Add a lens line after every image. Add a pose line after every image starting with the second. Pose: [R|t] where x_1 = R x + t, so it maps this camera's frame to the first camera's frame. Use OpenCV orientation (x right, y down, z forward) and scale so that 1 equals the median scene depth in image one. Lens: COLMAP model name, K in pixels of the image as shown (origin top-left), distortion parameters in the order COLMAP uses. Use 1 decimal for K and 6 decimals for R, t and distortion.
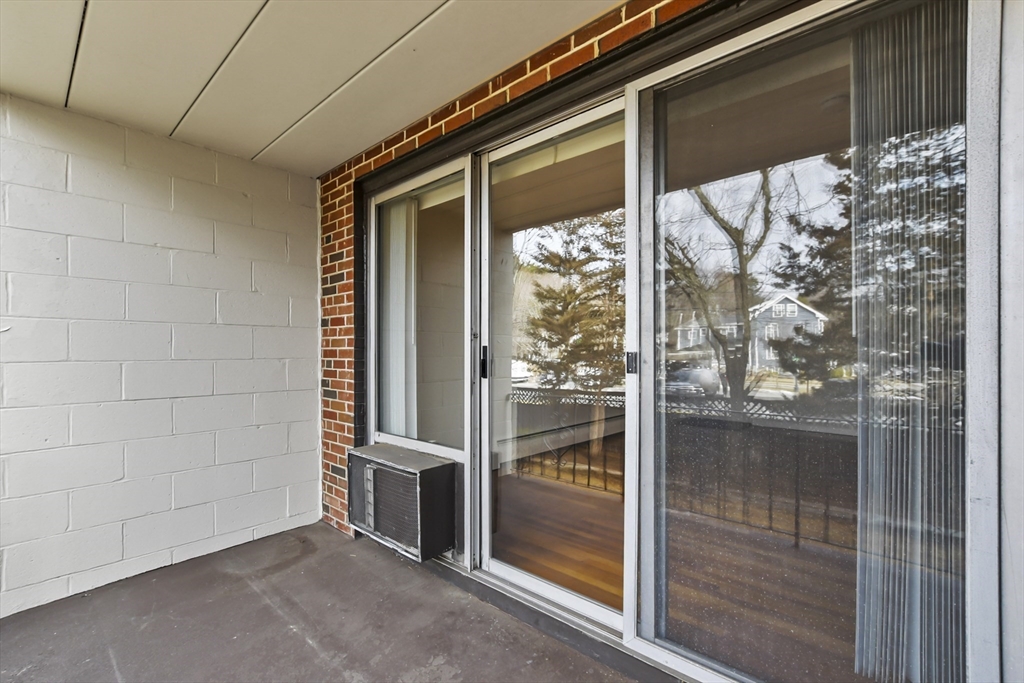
lens RADIAL K [[455.3, 0, 510.3], [0, 455.3, 346.8], [0, 0, 1]] dist [-0.000546, -0.000048]
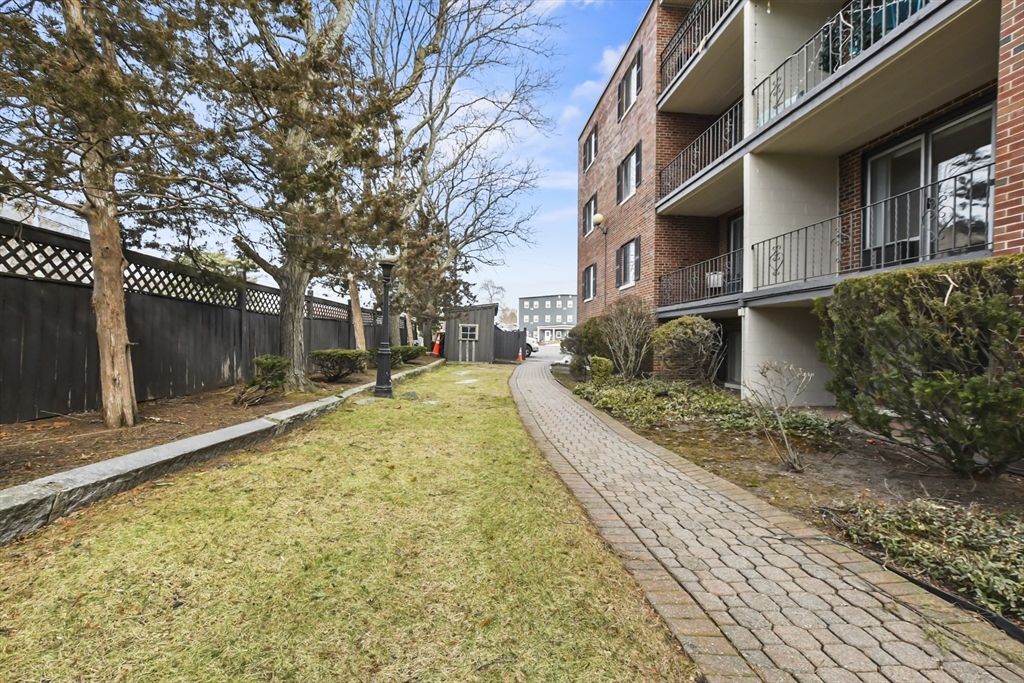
lens RADIAL K [[455.3, 0, 510.3], [0, 455.3, 346.8], [0, 0, 1]] dist [-0.000546, -0.000048]
pose [[0.749860, 0.004203, -0.661583, -0.110944], [0.001886, 0.999962, 0.008490, 0.759145], [0.661593, -0.007614, 0.749824, -2.432841]]
